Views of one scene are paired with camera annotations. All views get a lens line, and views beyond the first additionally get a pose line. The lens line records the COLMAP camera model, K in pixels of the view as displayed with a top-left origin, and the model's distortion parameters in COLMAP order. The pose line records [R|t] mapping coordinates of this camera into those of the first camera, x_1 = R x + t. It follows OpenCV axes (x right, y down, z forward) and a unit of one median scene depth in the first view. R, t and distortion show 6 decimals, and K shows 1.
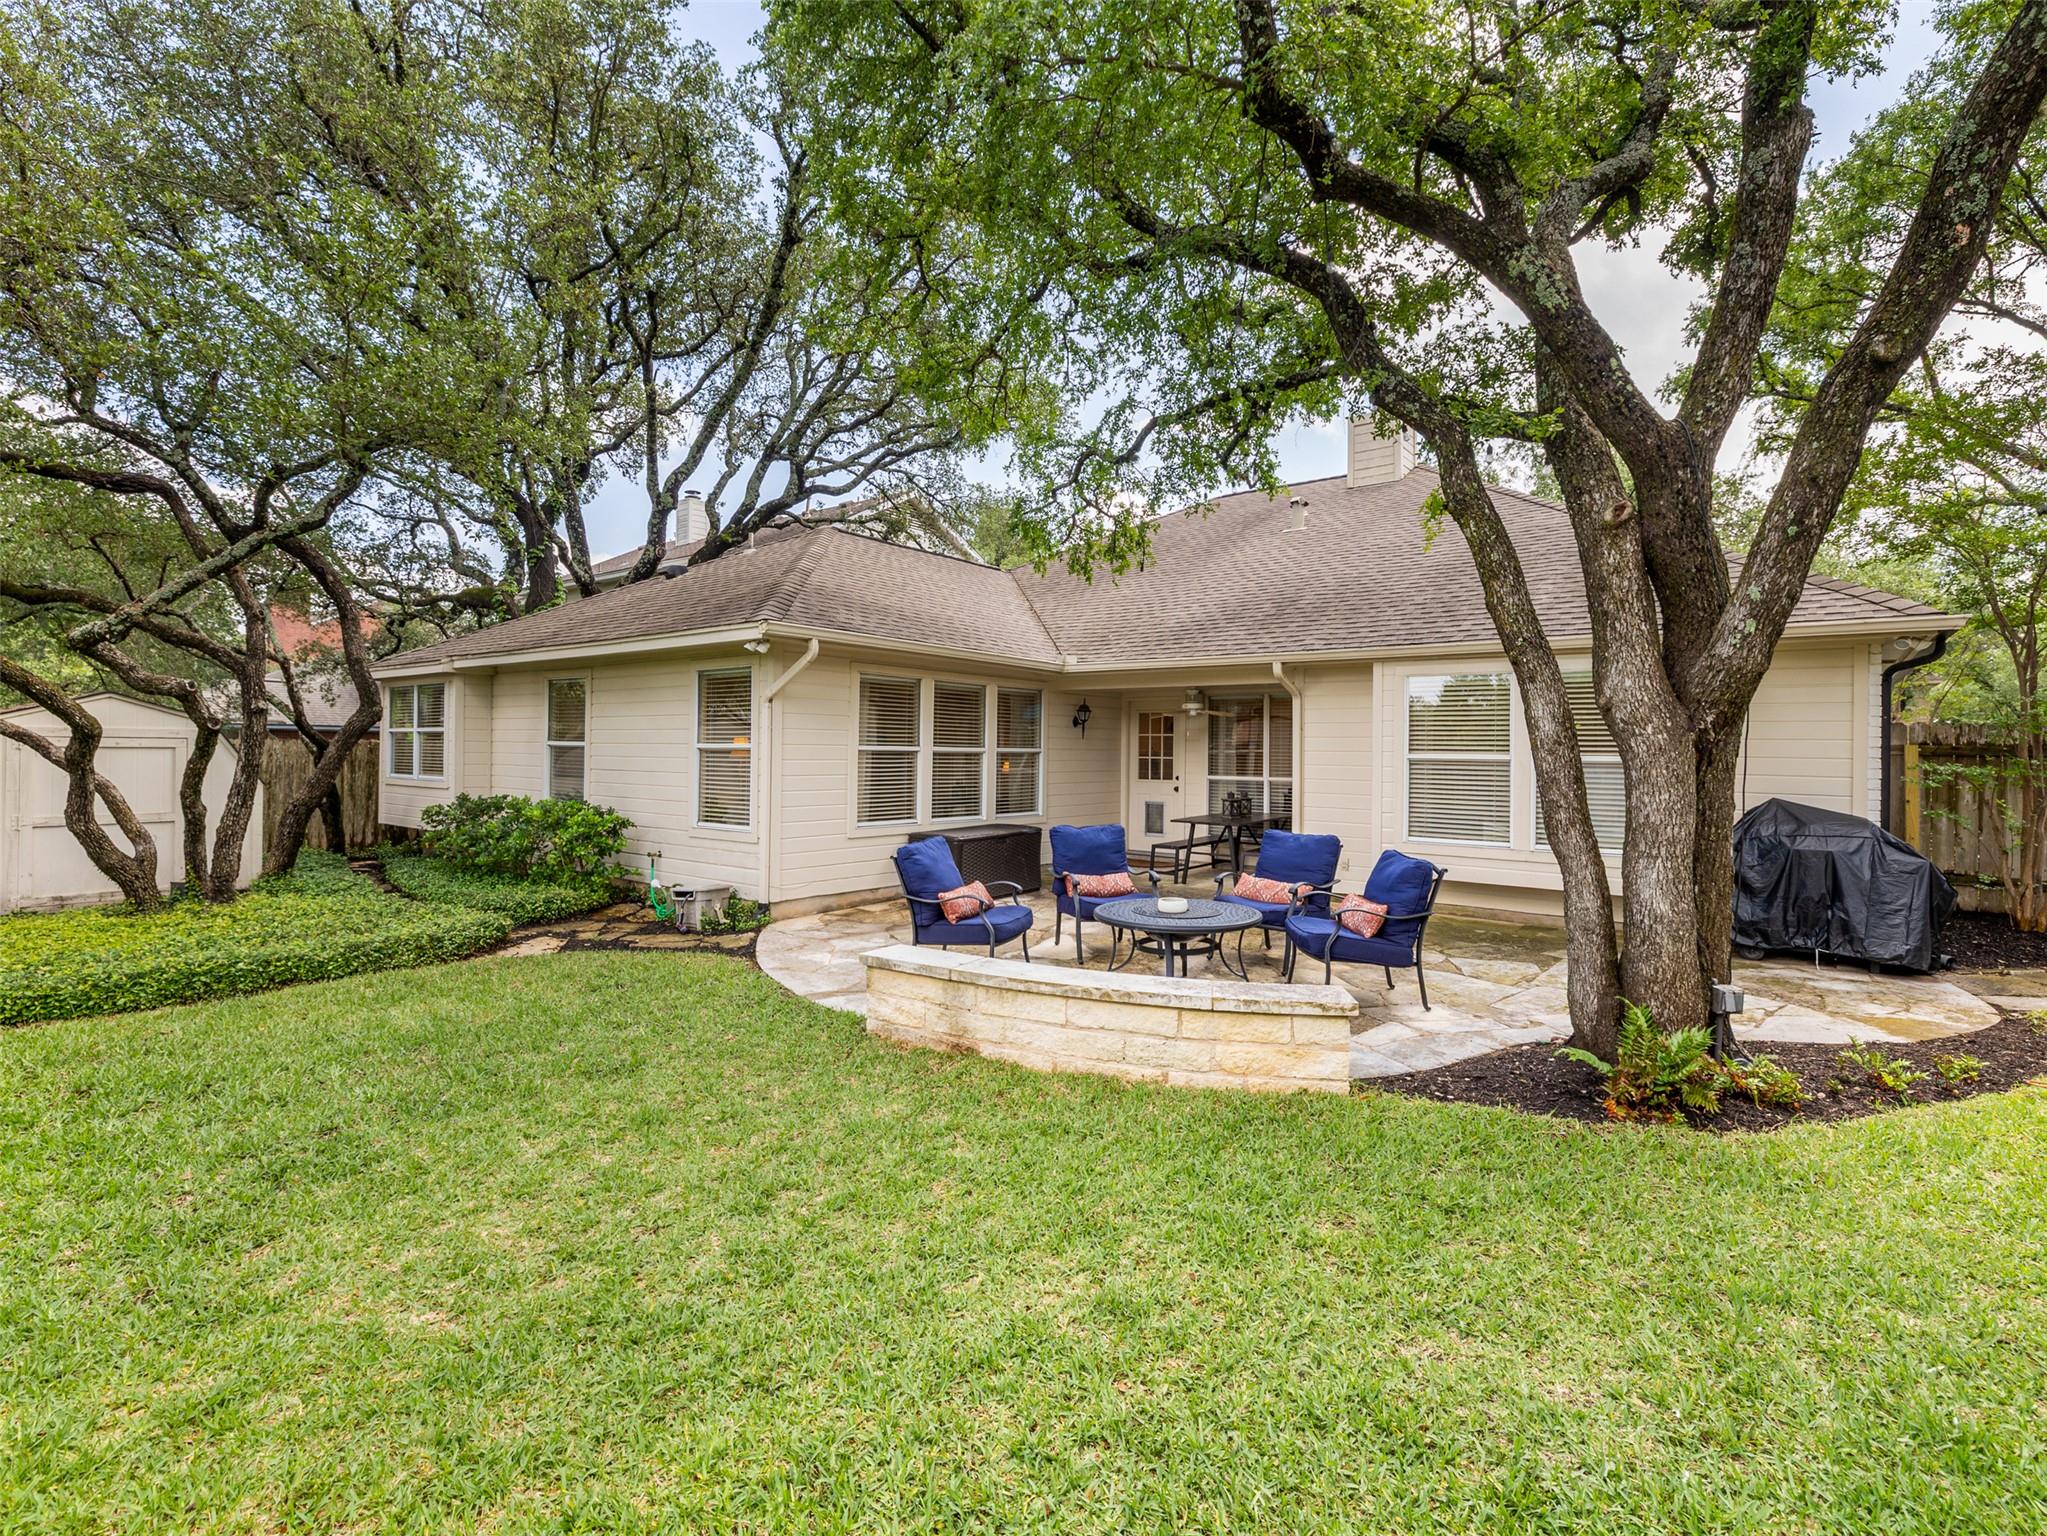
lens RADIAL K [[964.8, 0, 1004.3], [0, 964.8, 739.8], [0, 0, 1]] dist [0.002512, -0.002123]
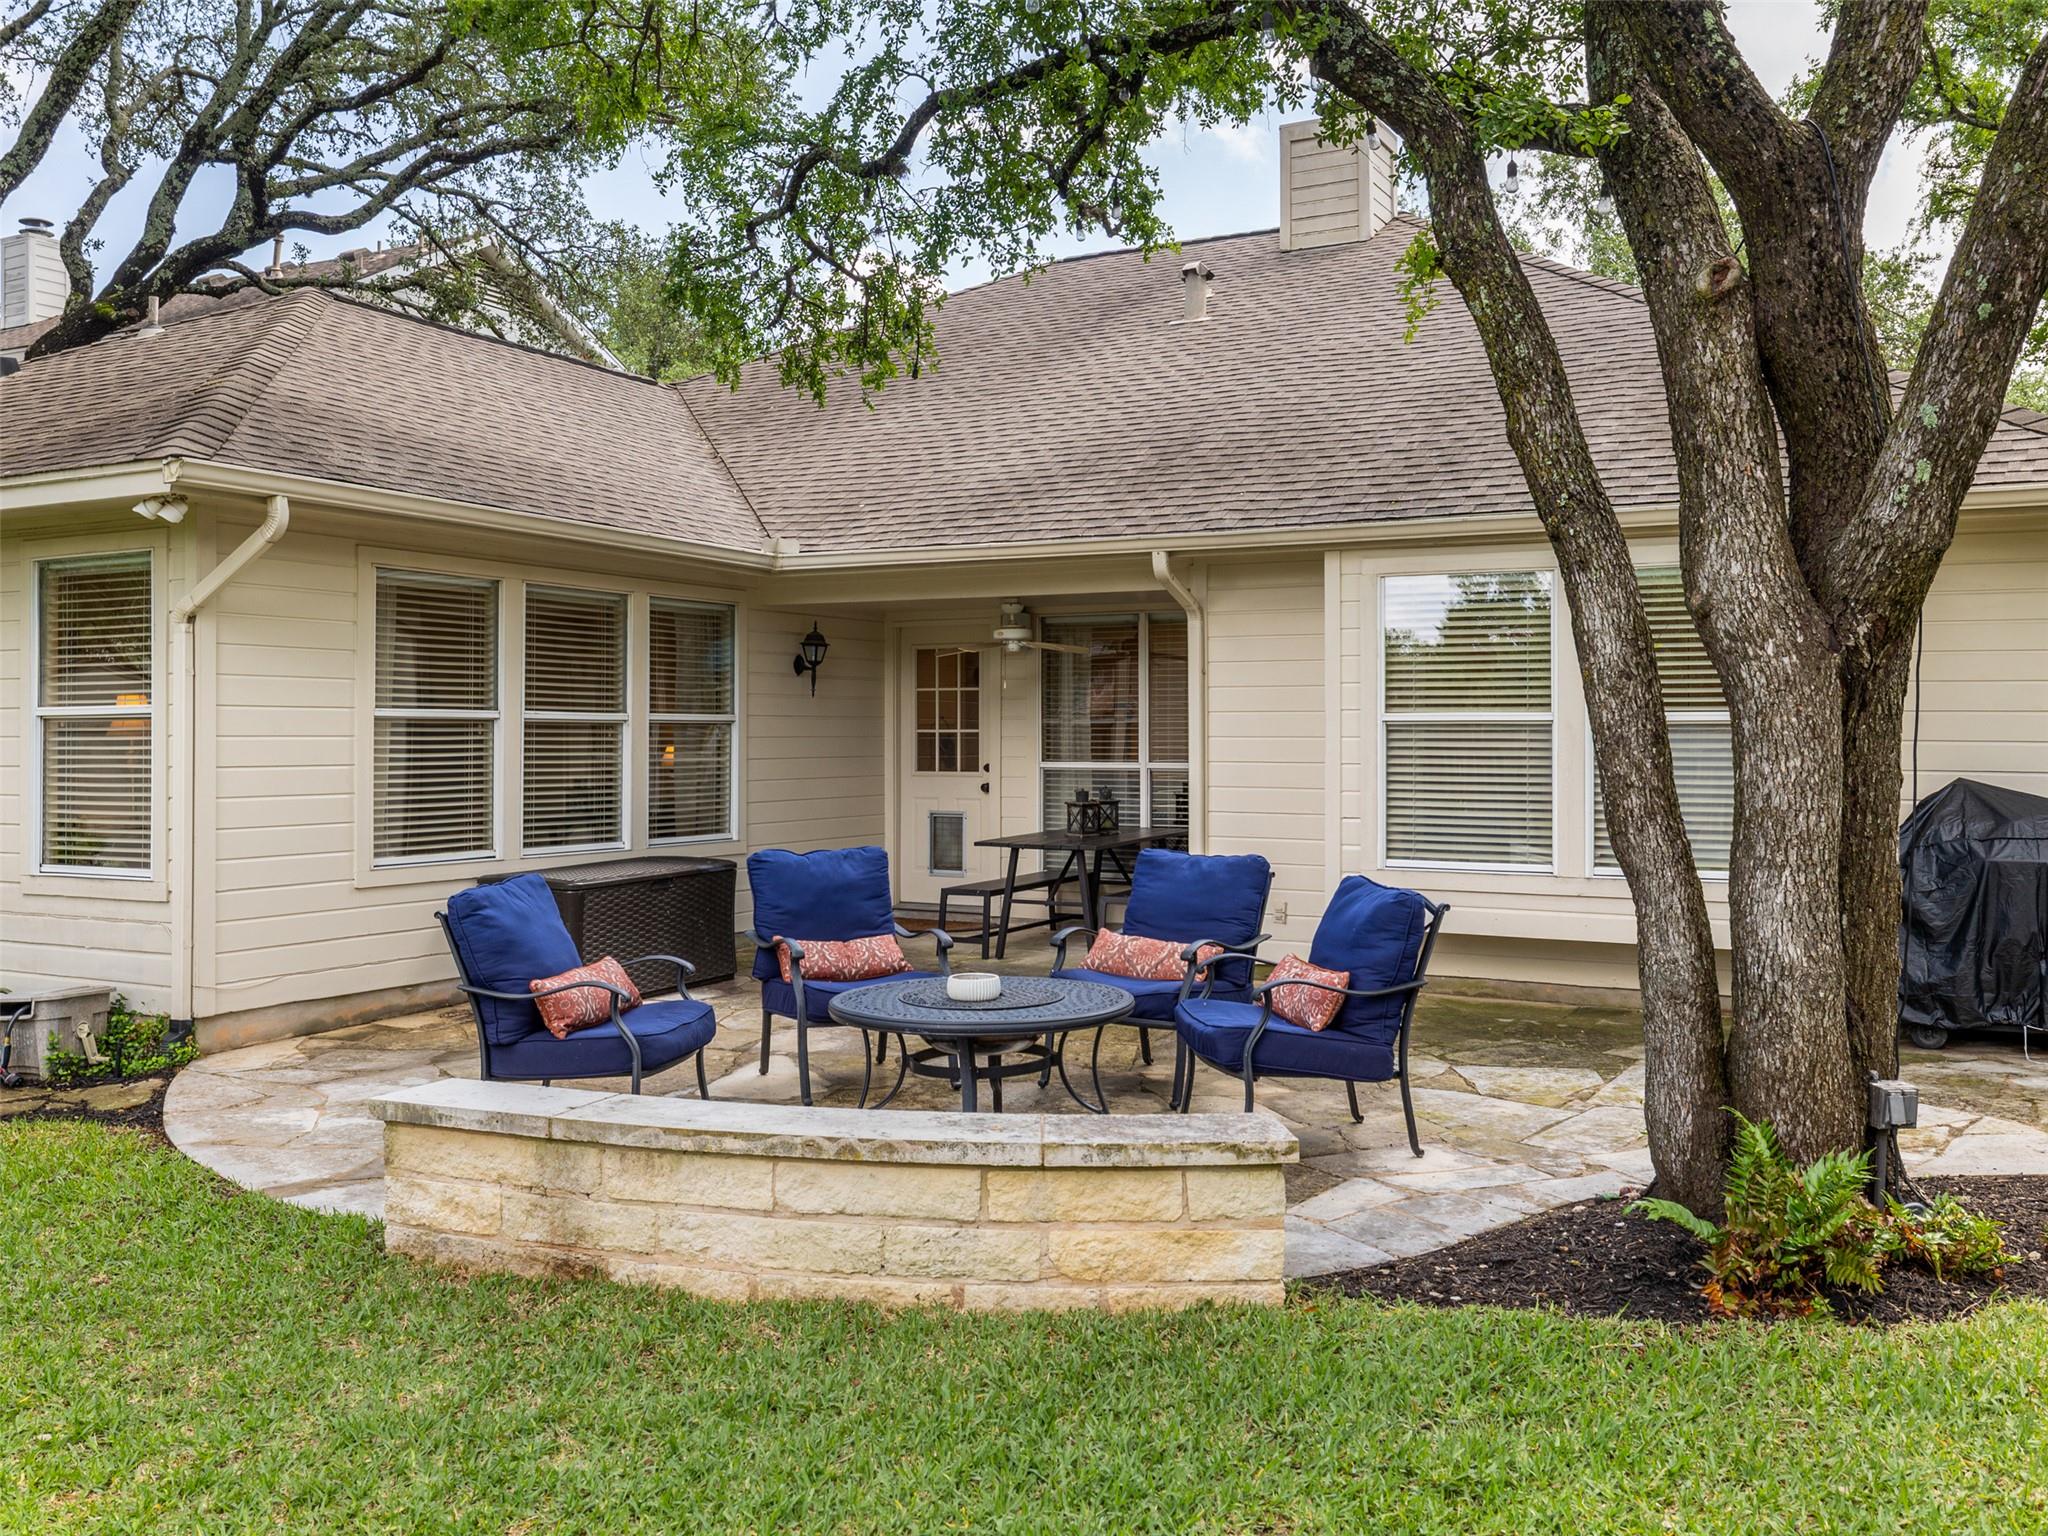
lens RADIAL K [[1770.2, 0, 984.0], [0, 1770.2, 727.8], [0, 0, 1]] dist [0.007044, -0.011294]
pose [[0.985471, -0.010275, 0.169535, 0.011319], [0.009745, 0.999945, 0.003957, 0.019428], [-0.169566, -0.002247, 0.985516, 0.015481]]
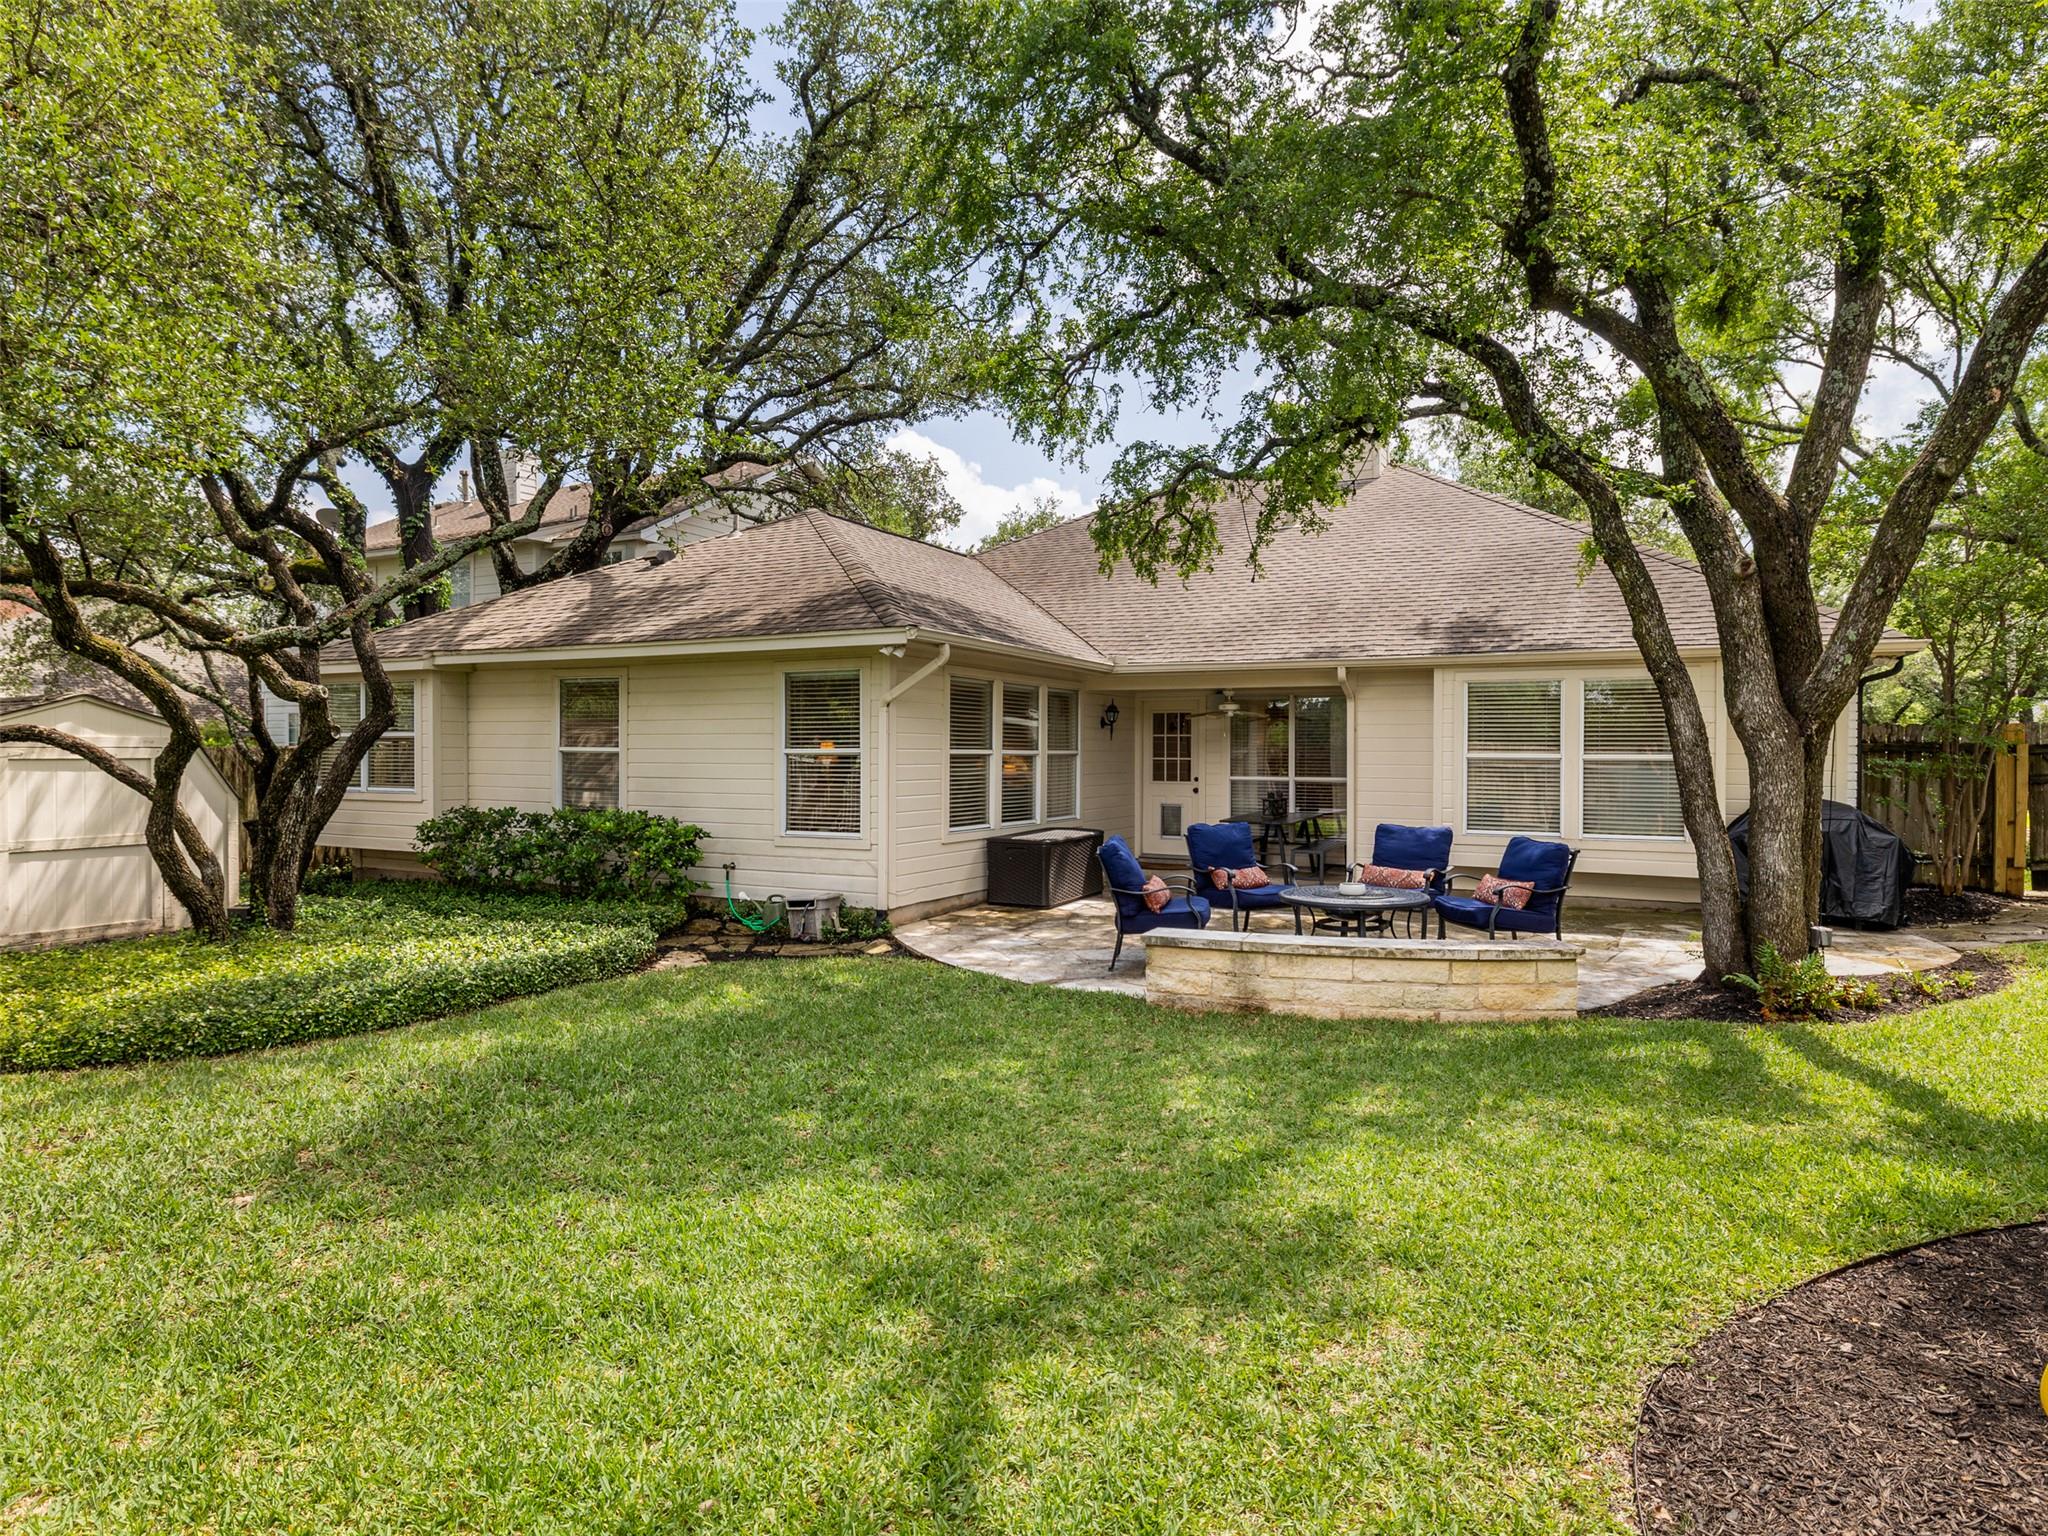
lens RADIAL K [[1283.0, 0, 859.9], [0, 1283.0, 753.2], [0, 0, 1]] dist [0.006213, -0.005663]
pose [[0.981186, -0.008374, 0.192881, -0.611976], [0.005515, 0.999867, 0.015353, -0.013647], [-0.192984, -0.014000, 0.981102, -0.330915]]
